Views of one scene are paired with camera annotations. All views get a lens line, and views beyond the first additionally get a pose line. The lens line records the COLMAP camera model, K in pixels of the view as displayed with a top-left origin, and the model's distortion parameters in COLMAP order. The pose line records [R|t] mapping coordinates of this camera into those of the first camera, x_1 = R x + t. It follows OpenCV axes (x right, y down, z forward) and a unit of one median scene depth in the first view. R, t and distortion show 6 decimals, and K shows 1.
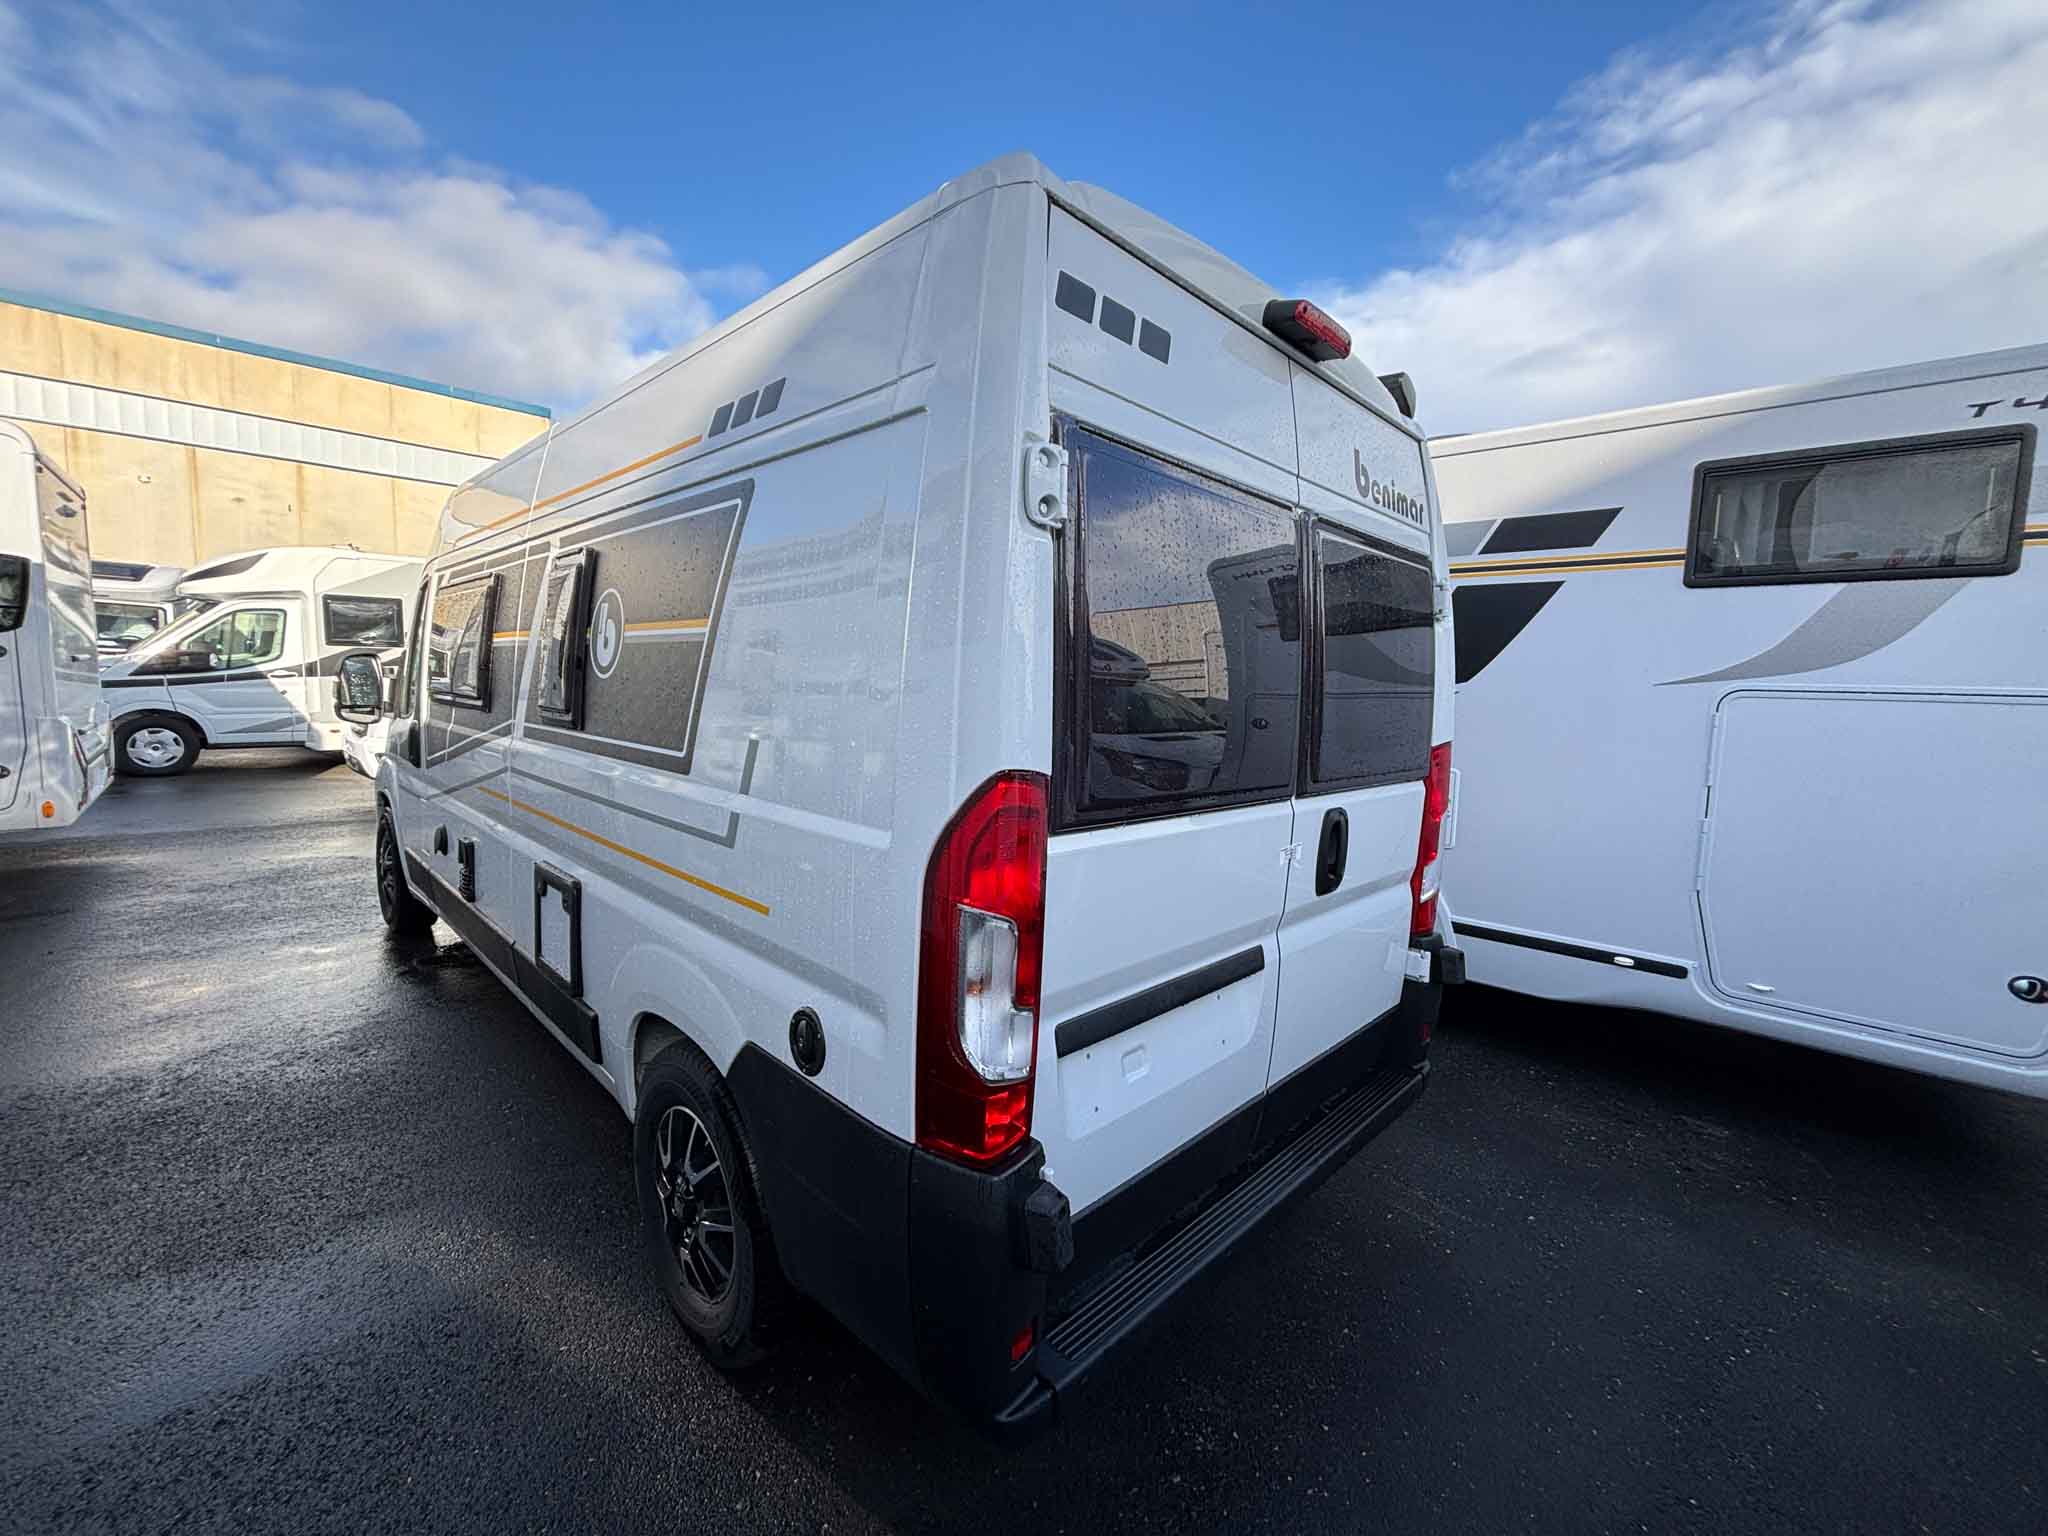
lens RADIAL K [[826.2, 0, 1025.1], [0, 826.2, 762.0], [0, 0, 1]] dist [-0.000194, -0.000234]
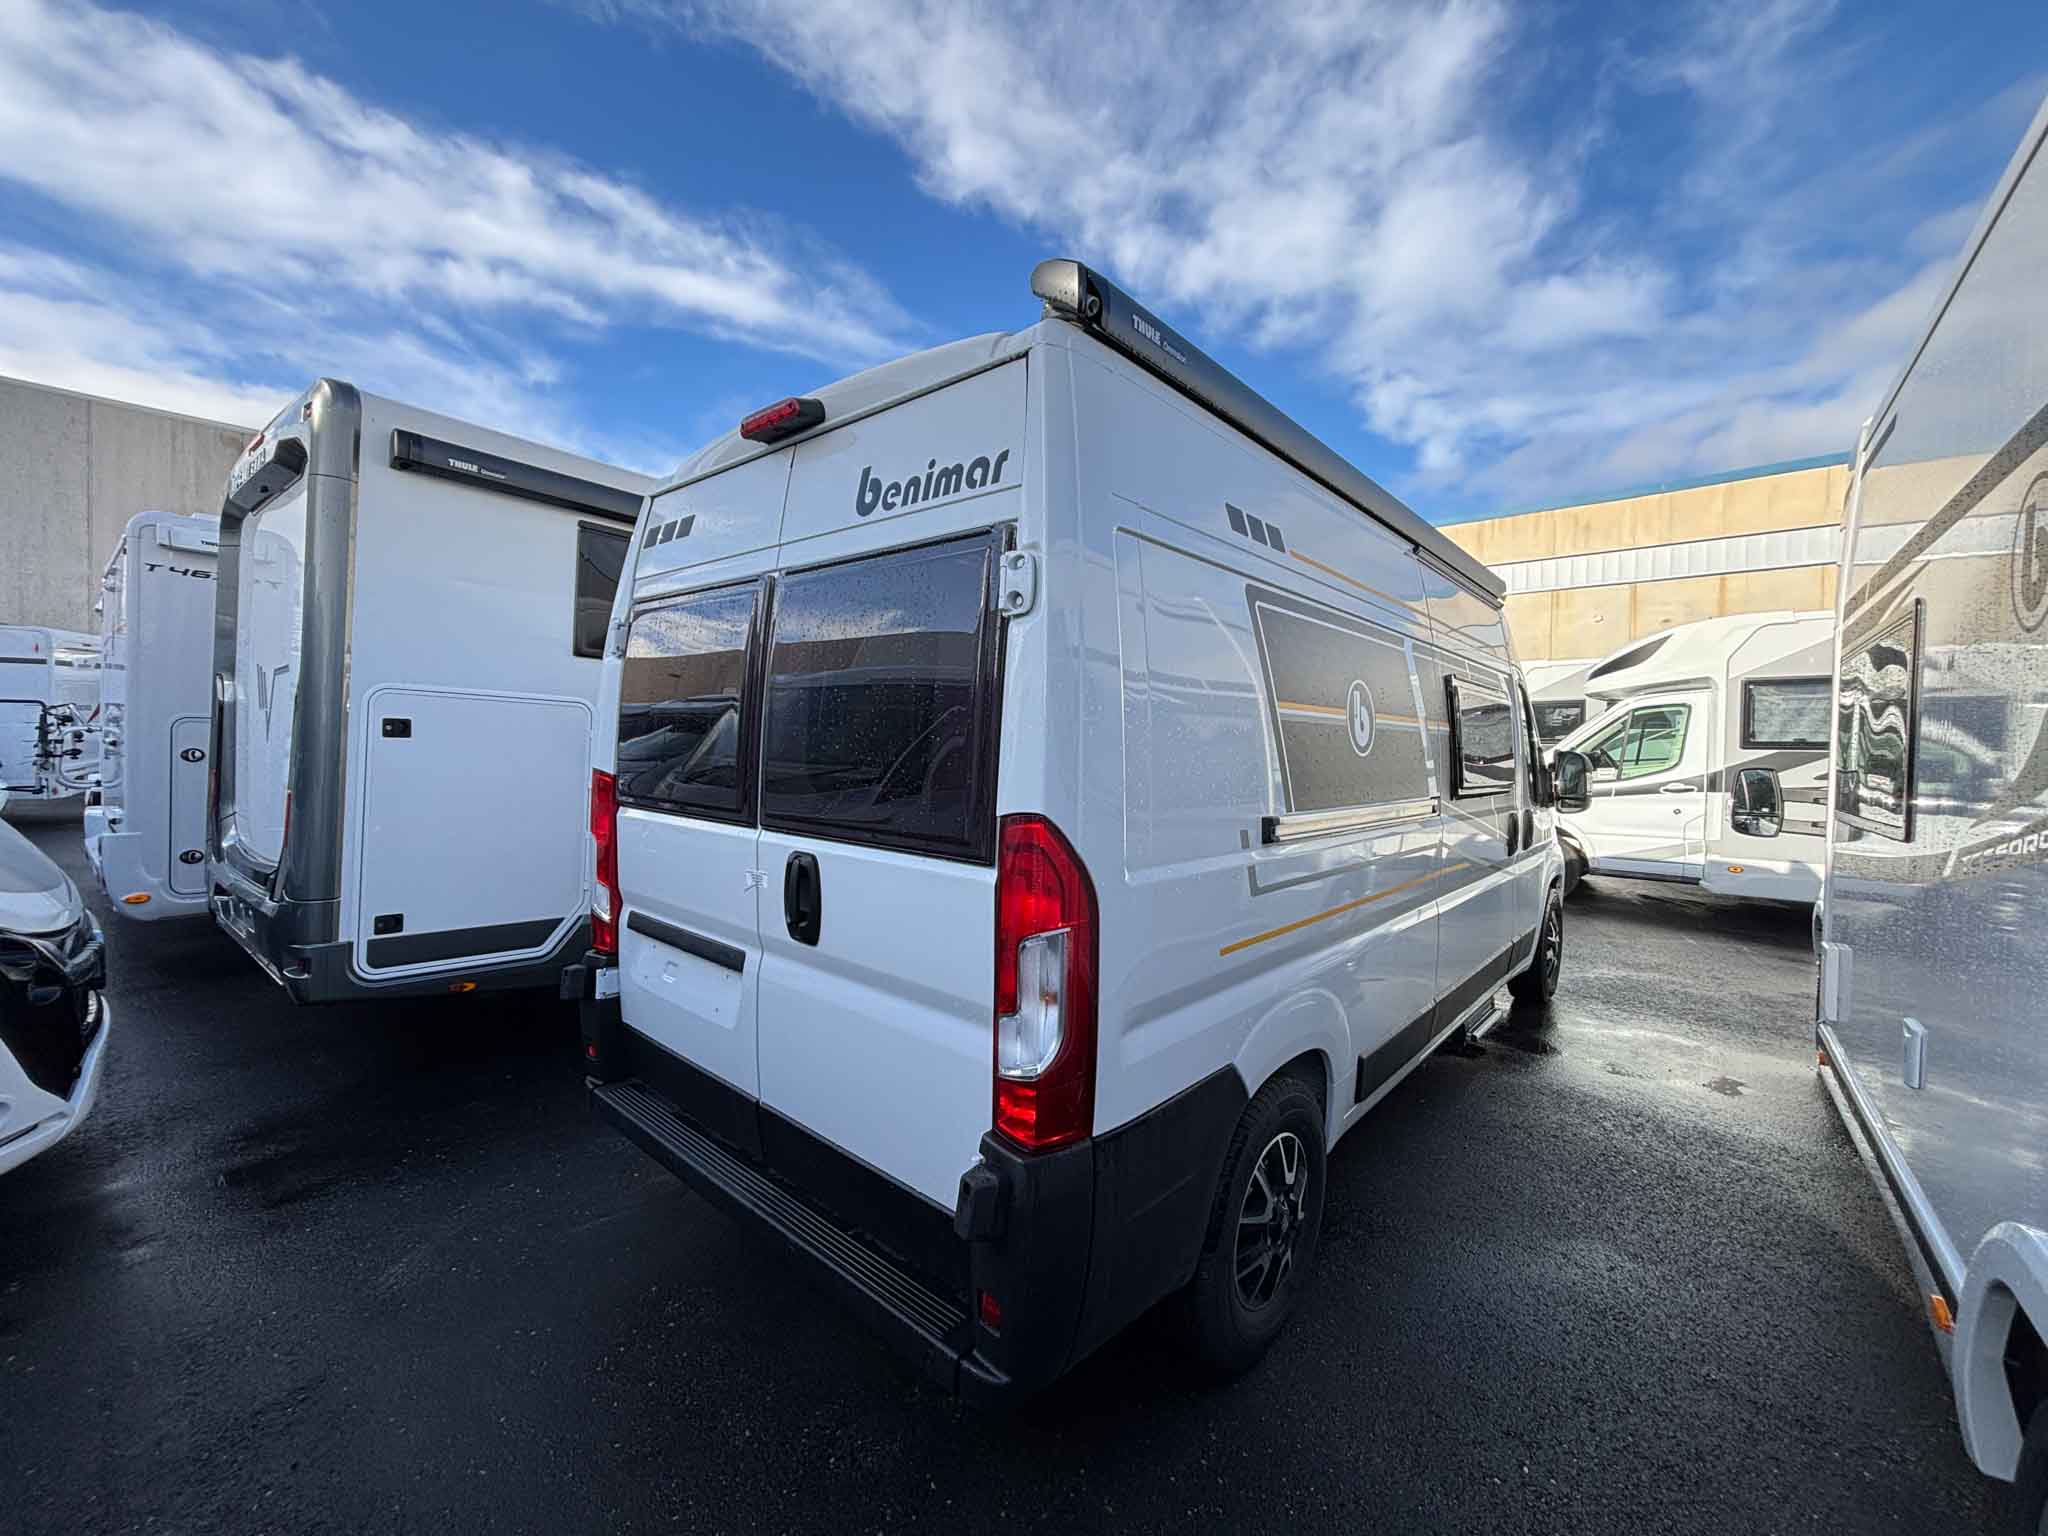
lens RADIAL K [[826.2, 0, 1028.5], [0, 826.2, 761.8], [0, 0, 1]] dist [-0.000194, -0.000234]
pose [[0.059245, -0.012943, -0.998160, 1.361112], [-0.115693, 0.993089, -0.019744, -0.060678], [0.991517, 0.116649, 0.057338, 1.202307]]
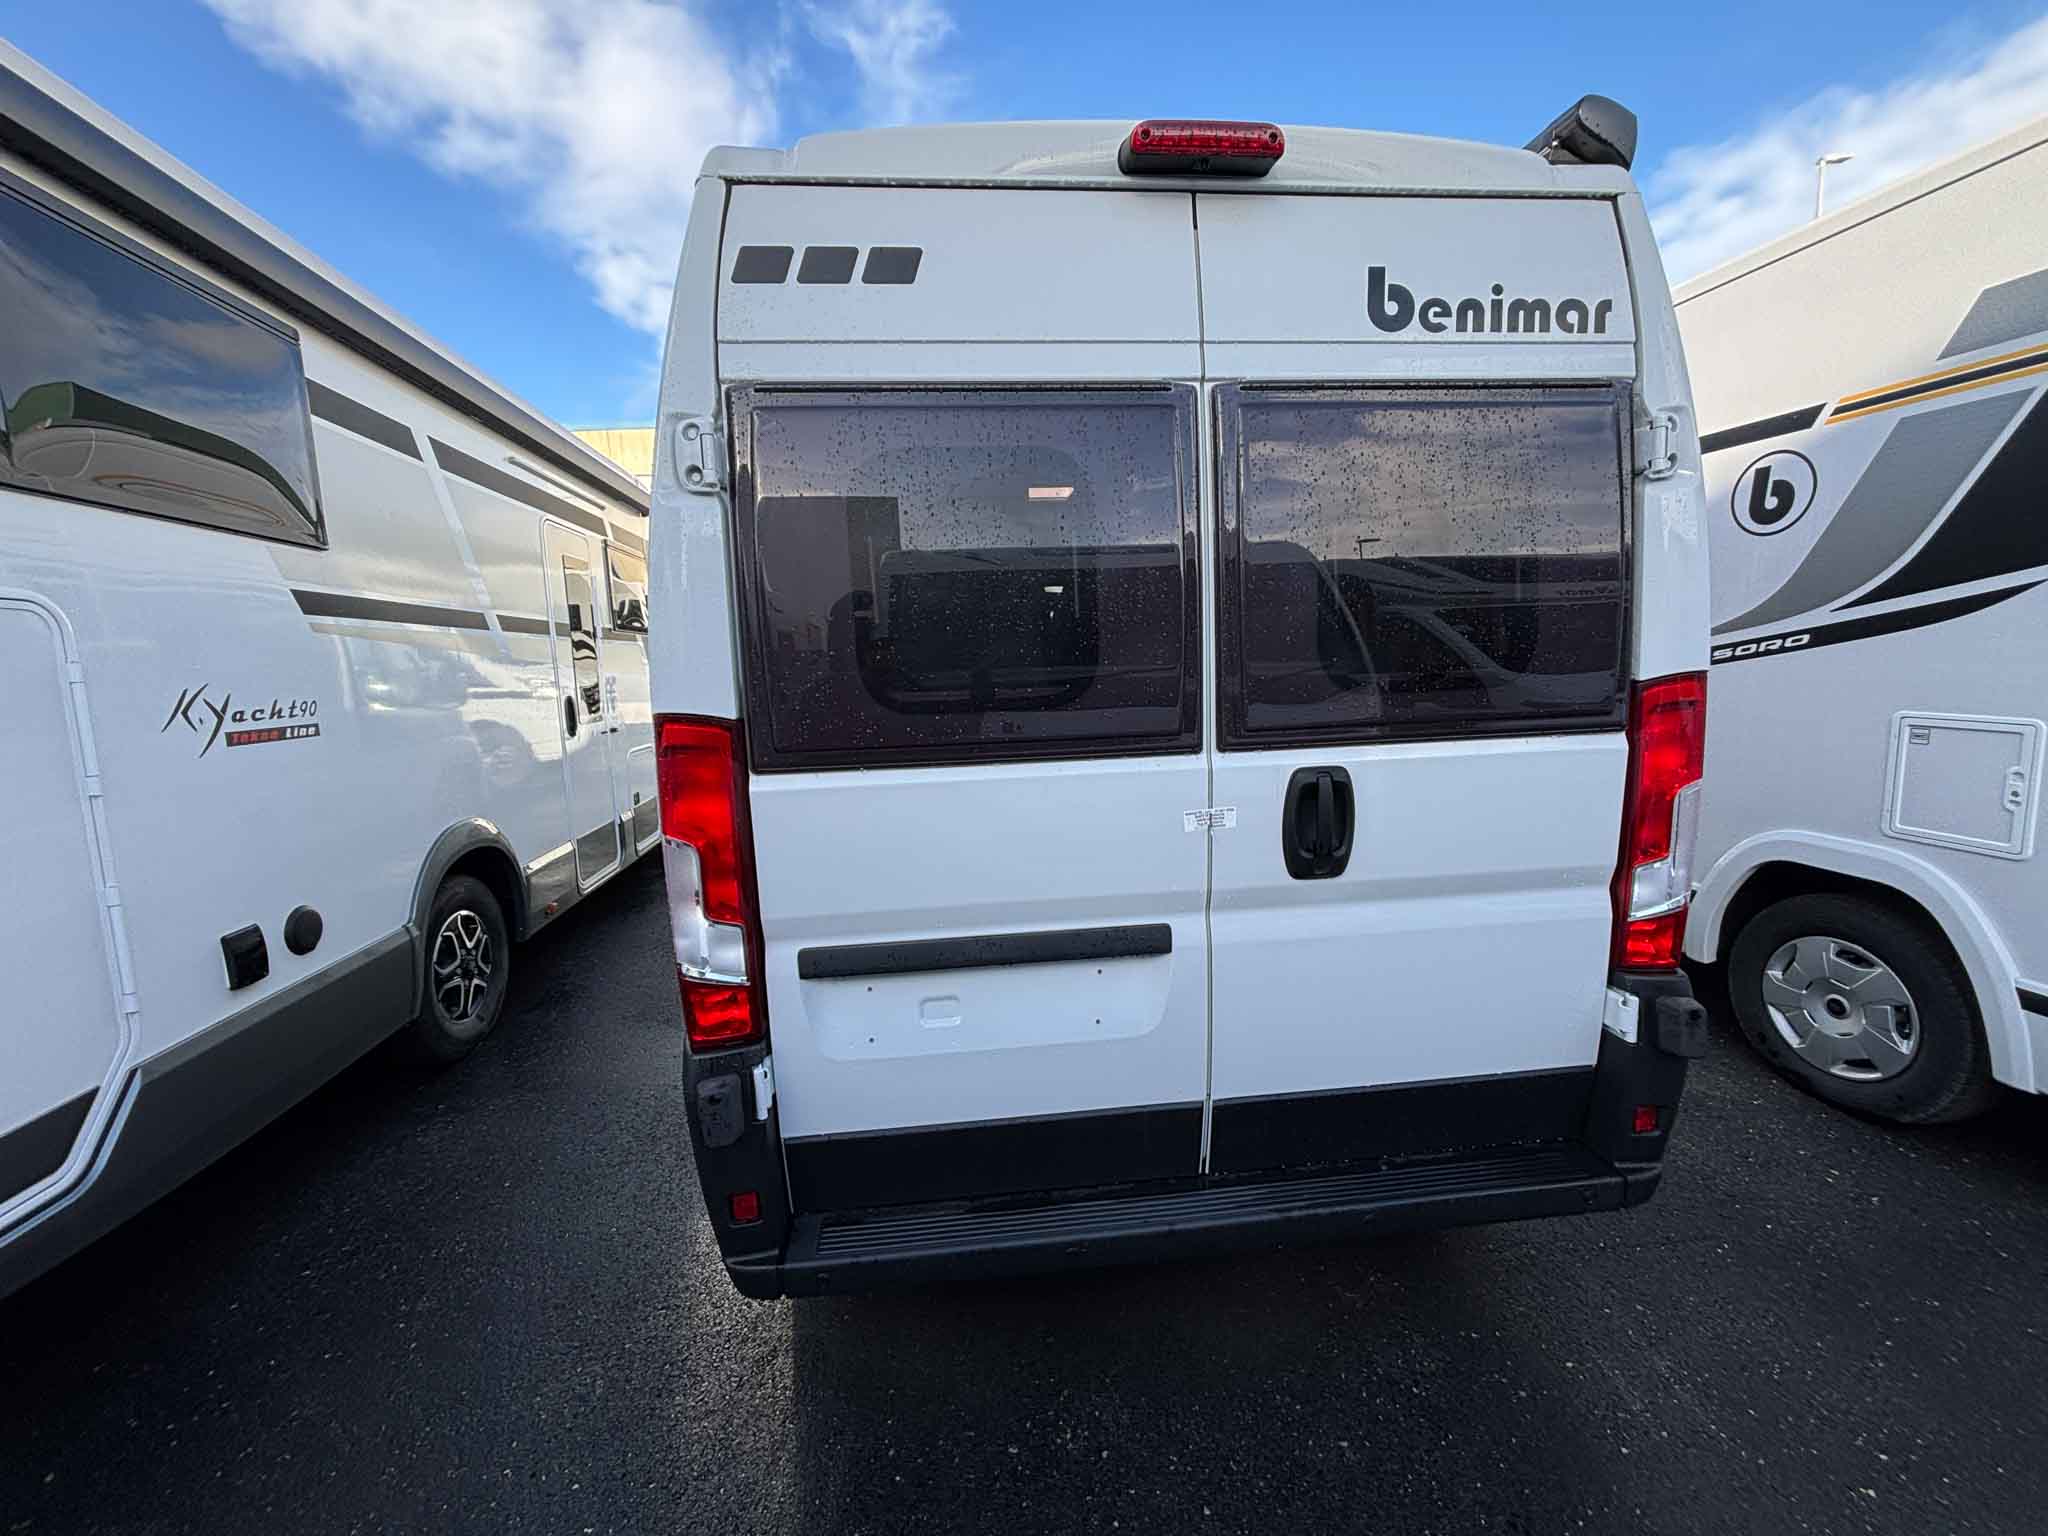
lens RADIAL K [[826.2, 0, 1025.3], [0, 826.2, 761.5], [0, 0, 1]] dist [-0.000194, -0.000234]
pose [[0.768371, 0.025186, -0.639509, 0.655564], [0.005657, 0.998919, 0.046138, 0.015343], [0.639979, -0.039068, 0.767398, 0.248299]]
